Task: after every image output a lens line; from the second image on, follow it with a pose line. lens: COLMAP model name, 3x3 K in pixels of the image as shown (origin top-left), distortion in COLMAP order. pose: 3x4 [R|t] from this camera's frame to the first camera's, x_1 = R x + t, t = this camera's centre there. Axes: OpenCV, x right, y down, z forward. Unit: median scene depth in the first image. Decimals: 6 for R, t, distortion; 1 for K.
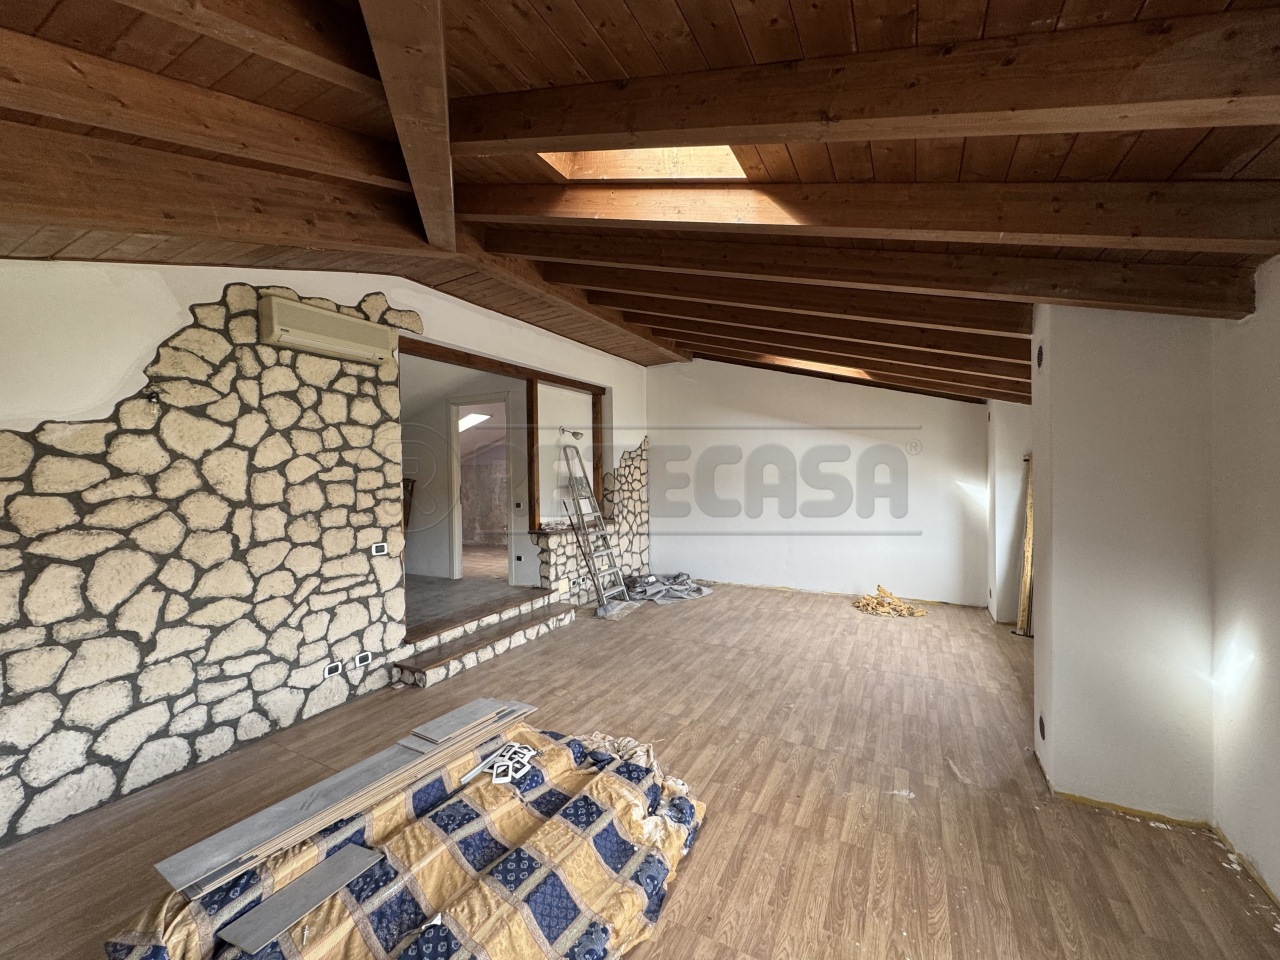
lens RADIAL K [[513.0, 0, 643.2], [0, 513.0, 477.0], [0, 0, 1]] dist [-0.002764, -0.000052]
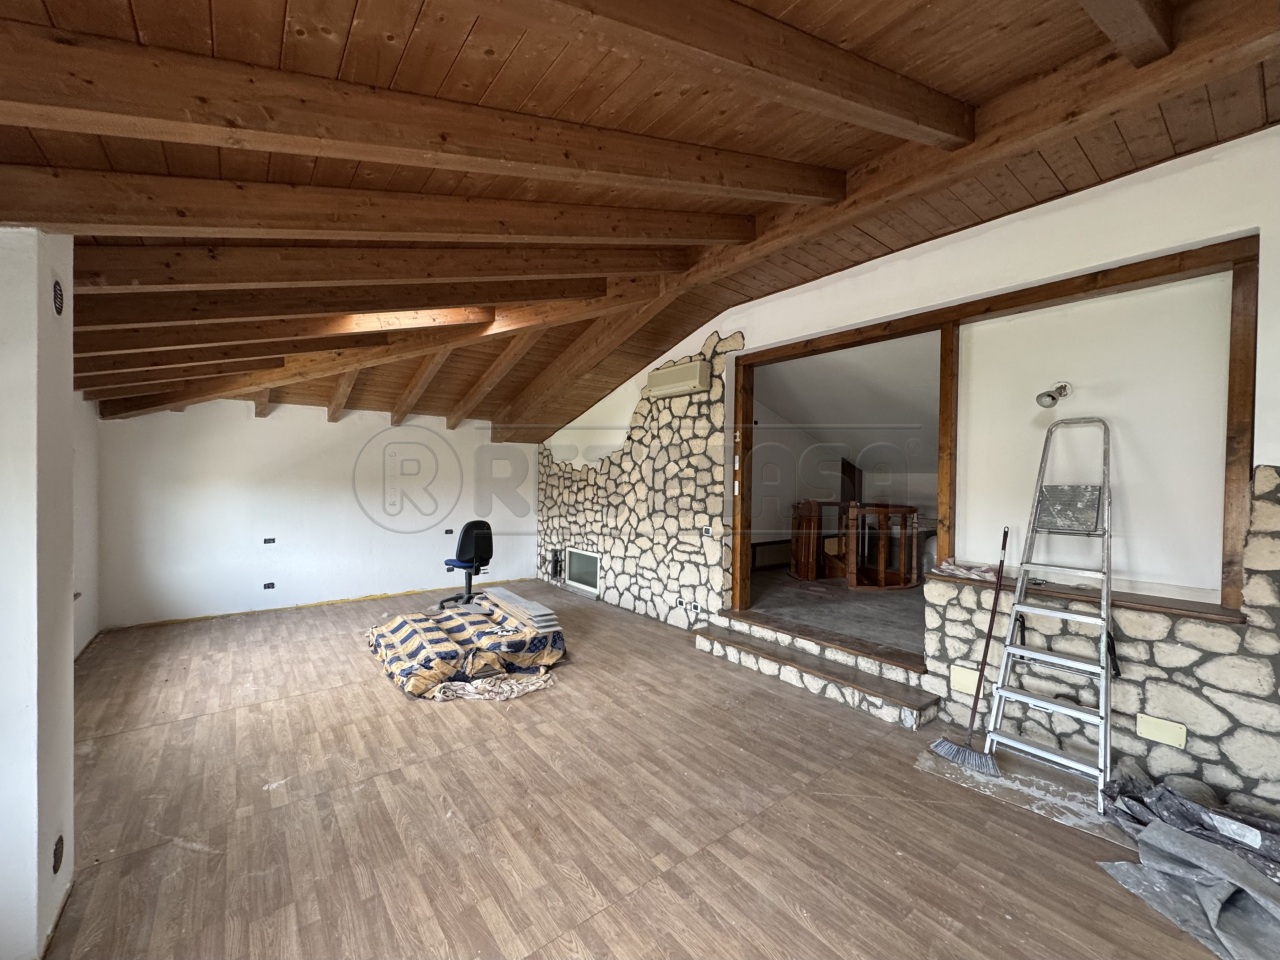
lens RADIAL K [[513.0, 0, 635.4], [0, 513.0, 484.2], [0, 0, 1]] dist [-0.002764, -0.000052]
pose [[-0.413133, 0.023573, -0.910365, 0.815840], [-0.015108, 0.999350, 0.032734, -0.020223], [0.910545, 0.027277, -0.412509, 1.490894]]
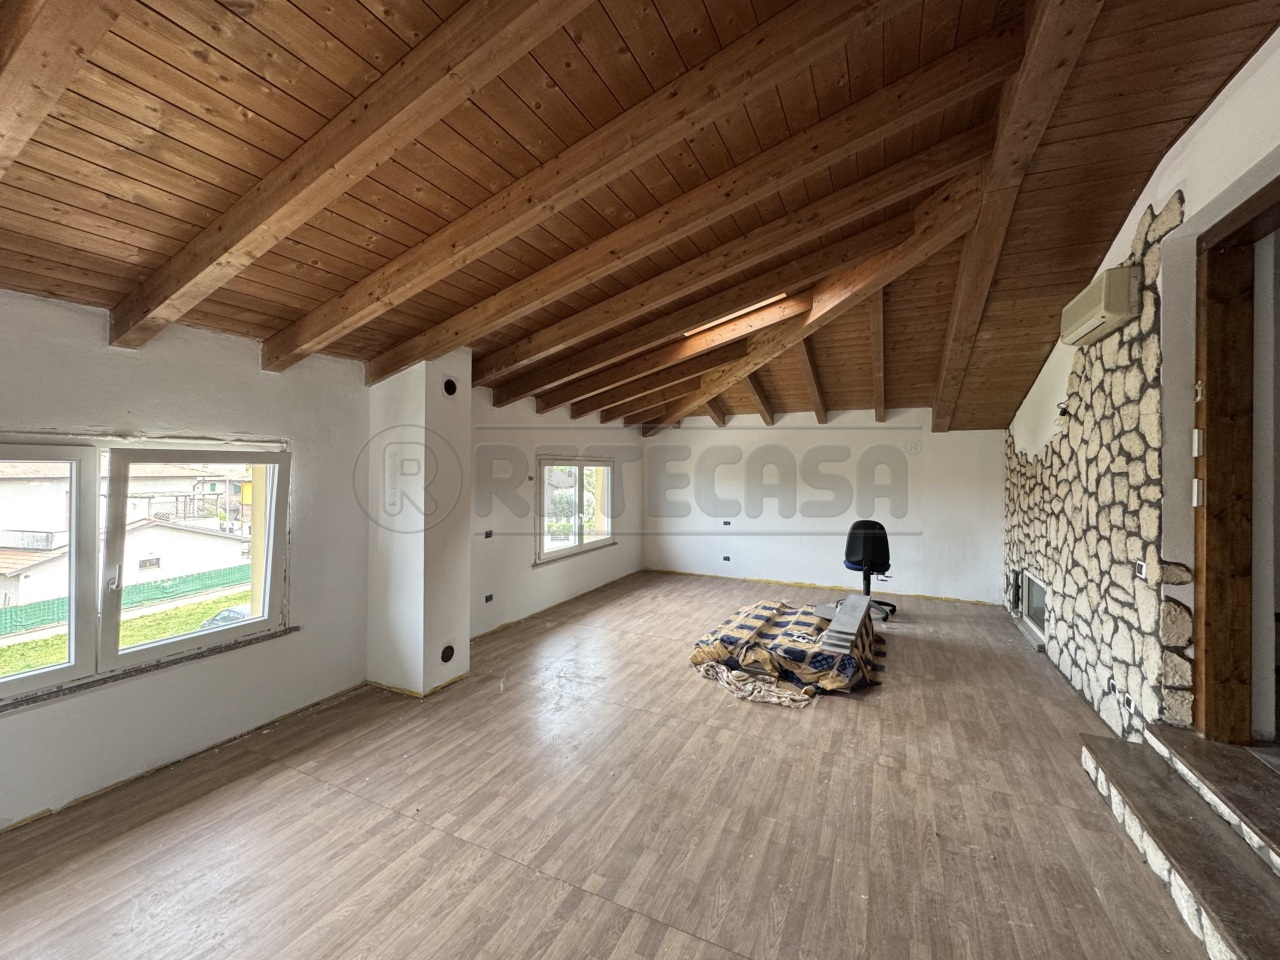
lens RADIAL K [[513.0, 0, 638.2], [0, 513.0, 466.5], [0, 0, 1]] dist [-0.002764, -0.000052]
pose [[-0.999256, 0.011146, -0.036935, 0.236556], [0.010897, 0.999917, 0.006920, -0.017814], [0.037009, 0.006513, -0.999294, 1.841776]]
